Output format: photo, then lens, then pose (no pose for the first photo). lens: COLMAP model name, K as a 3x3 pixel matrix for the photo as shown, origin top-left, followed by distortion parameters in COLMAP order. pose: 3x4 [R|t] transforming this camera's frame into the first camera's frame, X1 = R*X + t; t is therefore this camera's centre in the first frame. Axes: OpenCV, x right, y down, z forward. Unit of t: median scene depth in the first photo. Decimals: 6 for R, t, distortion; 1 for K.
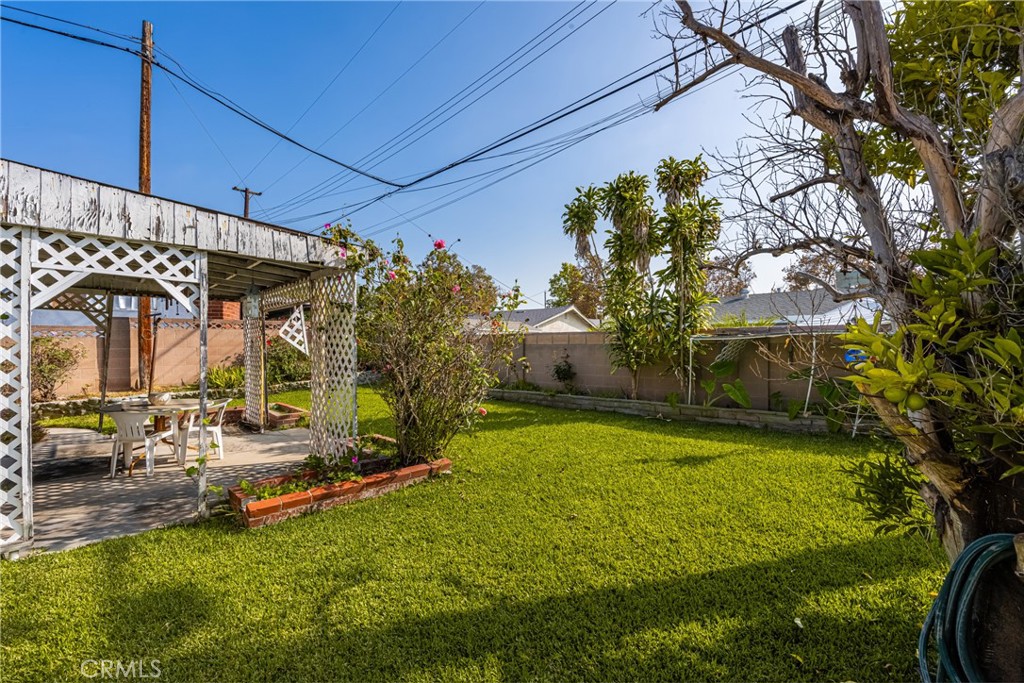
lens RADIAL K [[437.4, 0, 512.0], [0, 437.4, 341.5], [0, 0, 1]] dist [0.001959, 0.000184]
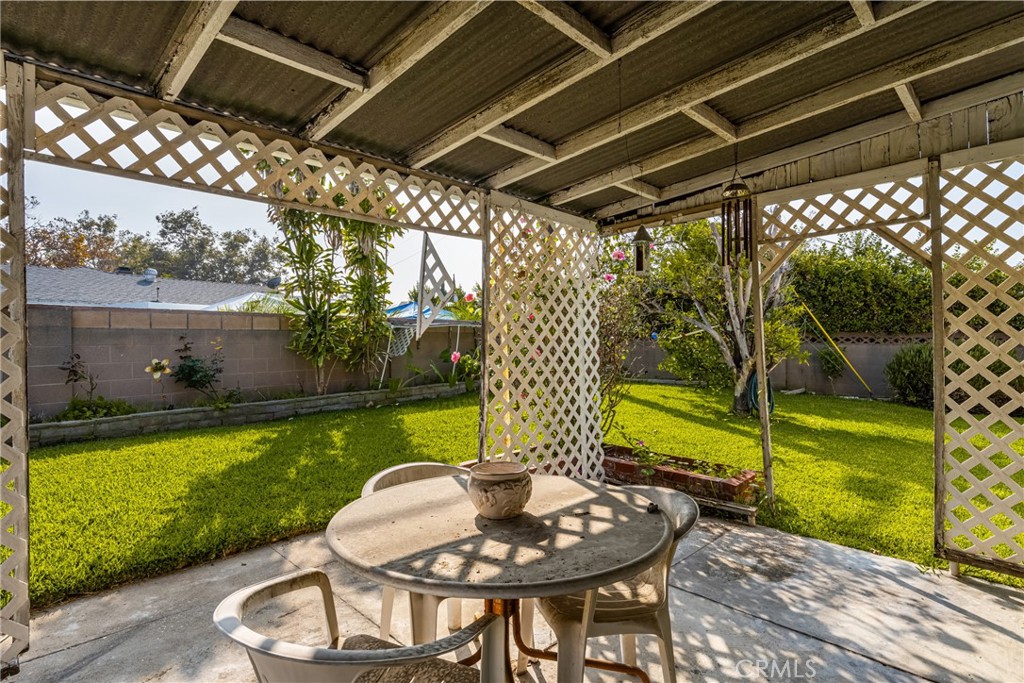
lens RADIAL K [[500.9, 0, 501.0], [0, 500.9, 337.8], [0, 0, 1]] dist [0.005232, 0.000142]
pose [[-0.000714, 0.004380, 0.999990, -1.671170], [-0.009356, 0.999947, -0.004386, 0.045840], [-0.999956, -0.009359, -0.000673, 1.490353]]
